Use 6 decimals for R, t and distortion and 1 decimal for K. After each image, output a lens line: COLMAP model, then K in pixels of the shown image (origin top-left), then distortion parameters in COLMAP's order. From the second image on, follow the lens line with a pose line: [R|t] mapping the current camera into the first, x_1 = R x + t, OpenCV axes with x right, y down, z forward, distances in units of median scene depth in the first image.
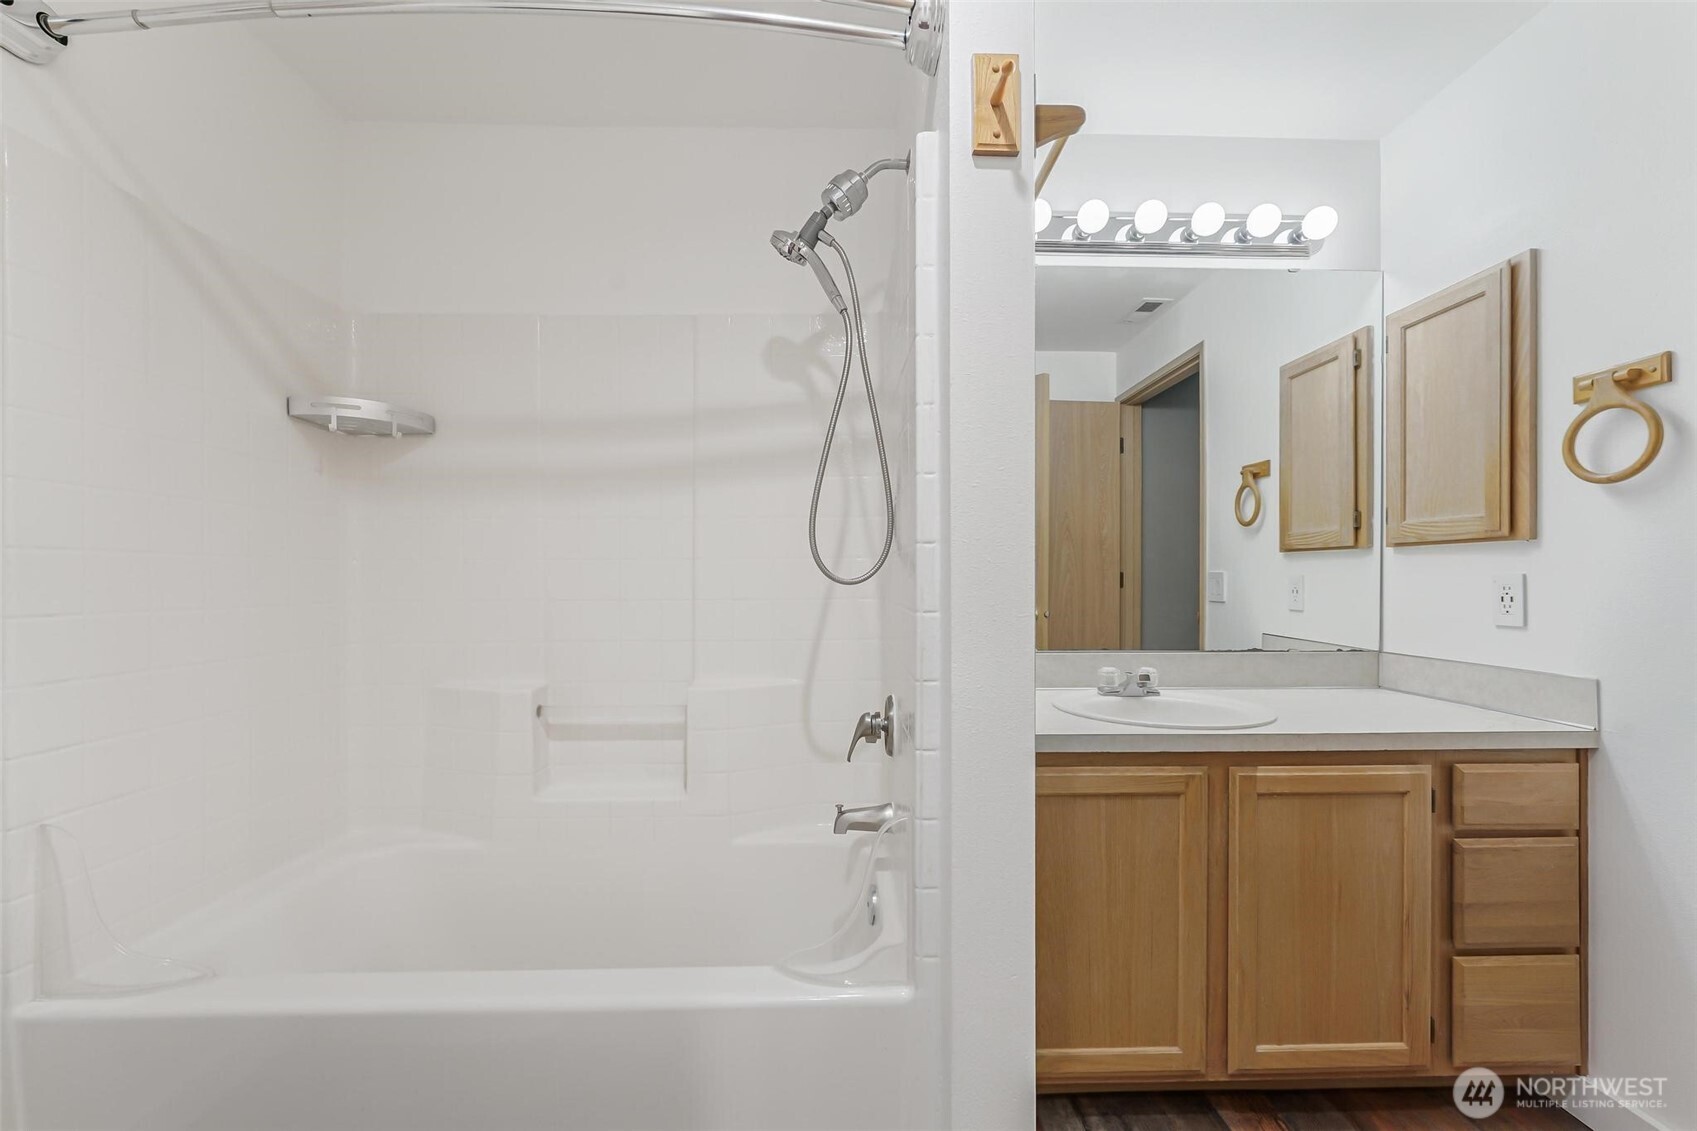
lens RADIAL K [[676.3, 0, 848.5], [0, 676.3, 565.5], [0, 0, 1]] dist [-0.000759, -0.000112]
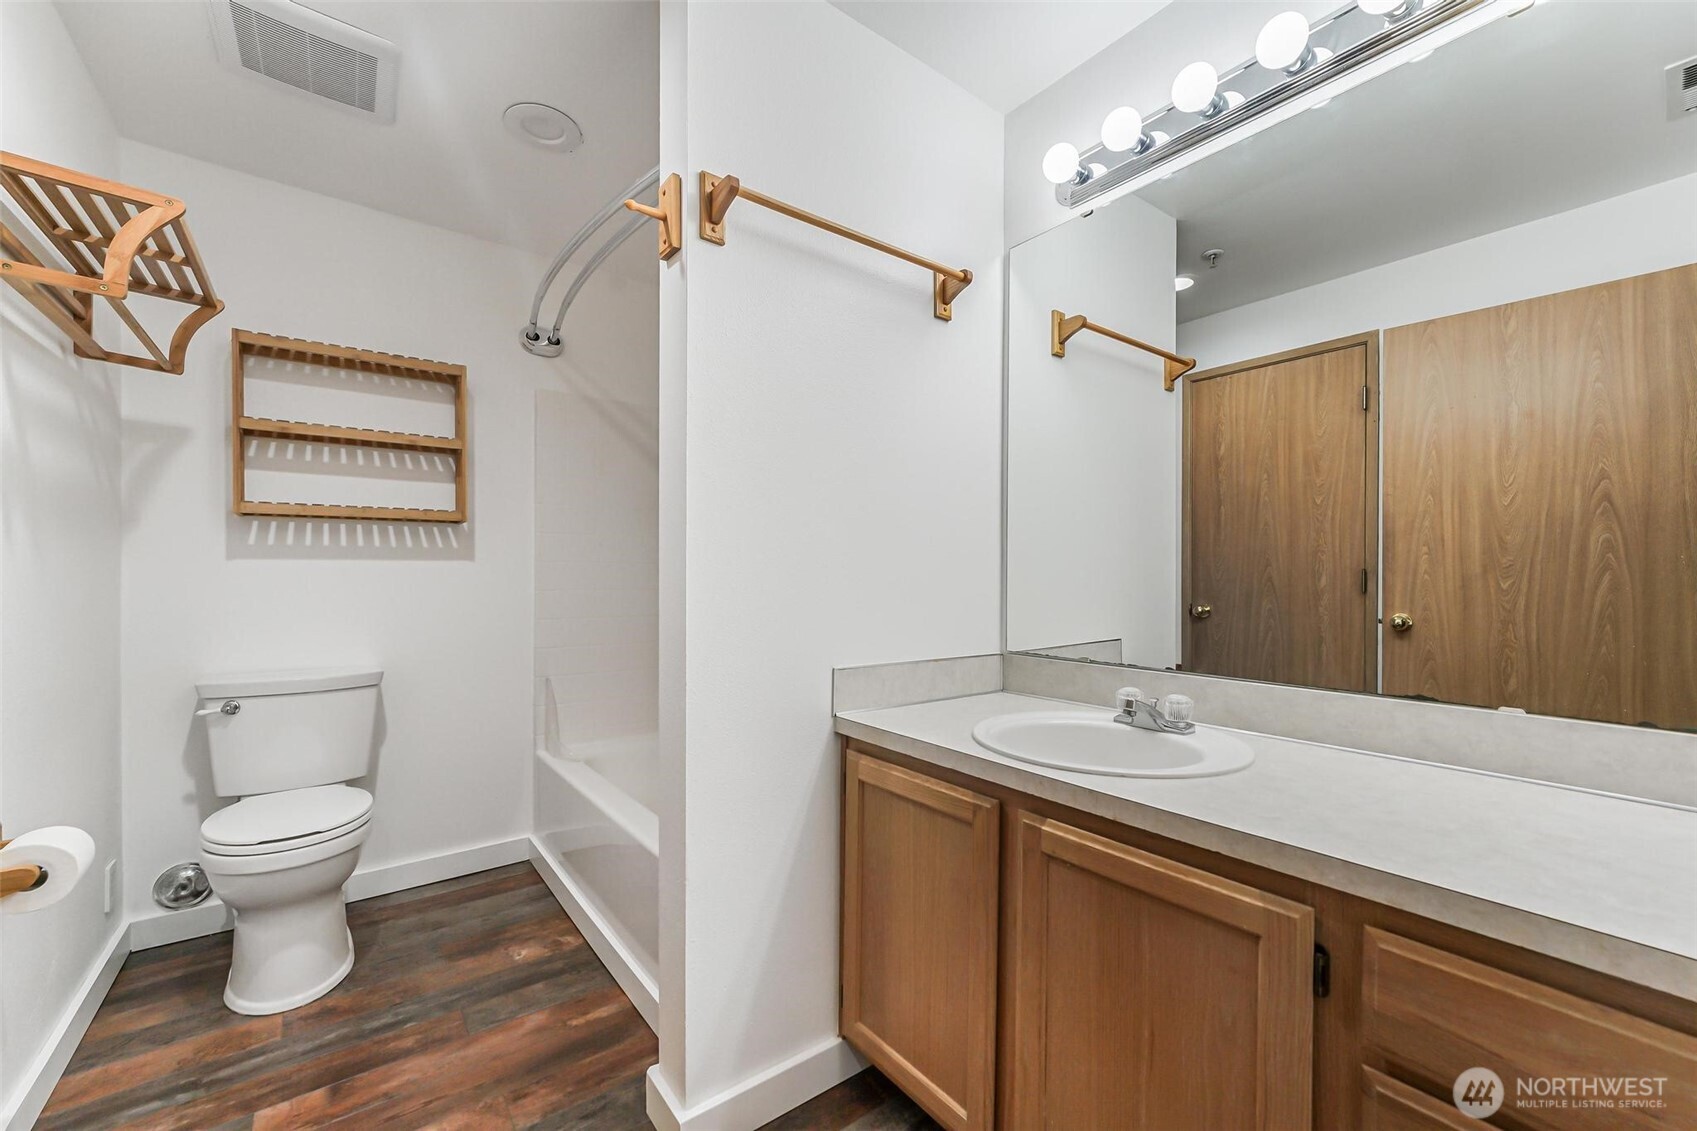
lens RADIAL K [[695.2, 0, 848.5], [0, 695.2, 565.5], [0, 0, 1]] dist [-0.000171, 0.000009]
pose [[0.574709, -0.008346, -0.818315, 1.131393], [0.008816, 0.999953, -0.004006, 0.009624], [0.818310, -0.004912, 0.574756, 0.361235]]
